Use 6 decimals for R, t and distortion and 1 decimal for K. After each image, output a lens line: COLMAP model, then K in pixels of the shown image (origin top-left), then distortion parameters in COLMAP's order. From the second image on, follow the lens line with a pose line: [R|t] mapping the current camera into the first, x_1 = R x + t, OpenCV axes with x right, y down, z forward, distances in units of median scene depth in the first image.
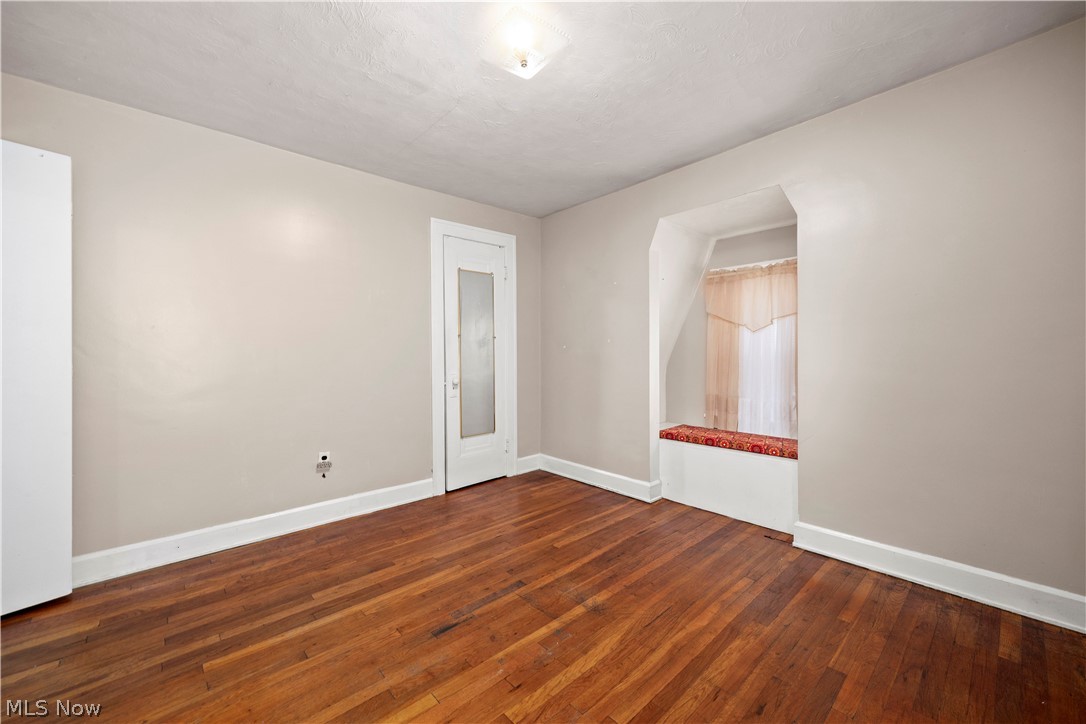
lens RADIAL K [[434.3, 0, 546.4], [0, 434.3, 360.2], [0, 0, 1]] dist [0.010700, 0.000139]
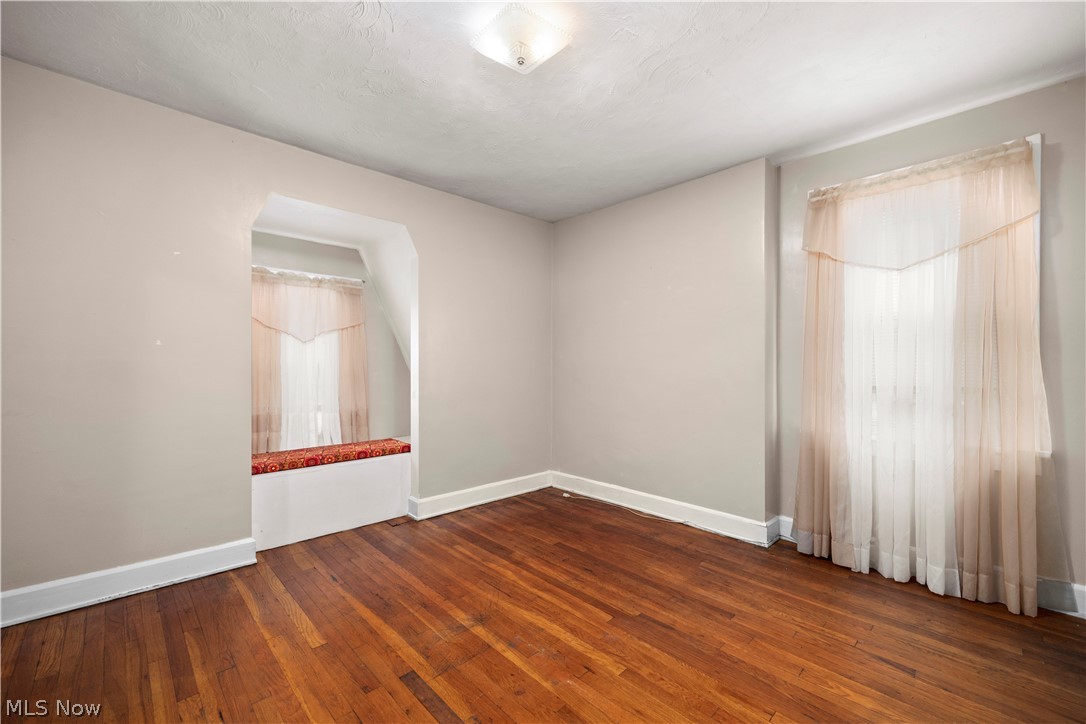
lens RADIAL K [[434.3, 0, 546.1], [0, 434.3, 365.3], [0, 0, 1]] dist [0.010700, 0.000139]
pose [[-0.032409, 0.009486, 0.999430, -0.780106], [0.006549, 0.999936, -0.009279, -0.004422], [-0.999453, 0.006244, -0.032469, 0.758356]]
